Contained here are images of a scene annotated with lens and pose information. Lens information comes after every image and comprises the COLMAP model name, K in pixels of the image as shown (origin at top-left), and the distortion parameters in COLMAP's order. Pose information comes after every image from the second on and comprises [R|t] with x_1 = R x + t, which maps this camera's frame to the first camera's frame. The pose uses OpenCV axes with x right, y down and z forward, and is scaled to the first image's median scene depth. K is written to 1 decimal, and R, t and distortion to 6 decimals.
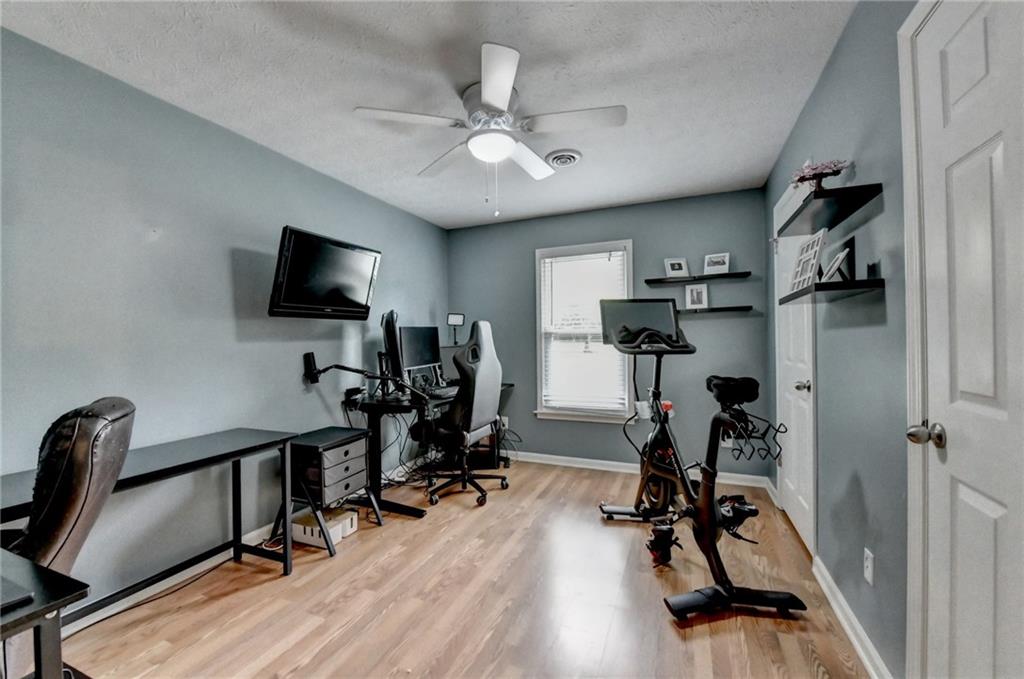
lens RADIAL K [[414.8, 0, 512.0], [0, 414.8, 339.5], [0, 0, 1]] dist [-0.015632, -0.000538]
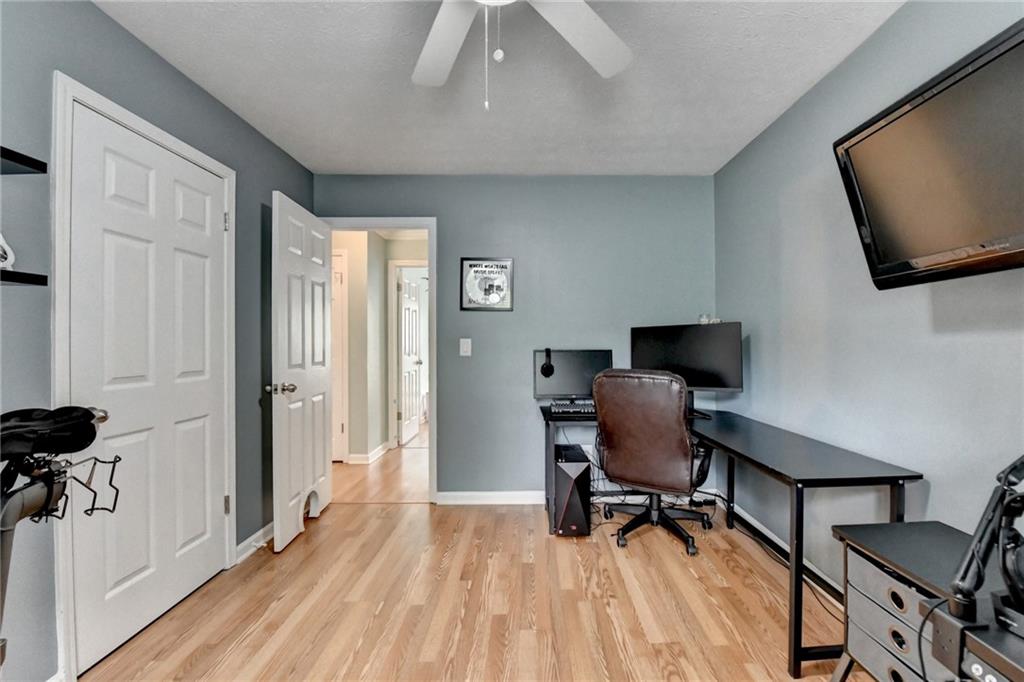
lens RADIAL K [[414.8, 0, 512.0], [0, 414.8, 341.0], [0, 0, 1]] dist [-0.015632, -0.000538]
pose [[-0.934958, 0.014544, -0.354460, 0.143290], [0.016128, 0.999869, -0.001516, 0.017950], [0.354392, -0.007134, -0.935070, 1.817536]]
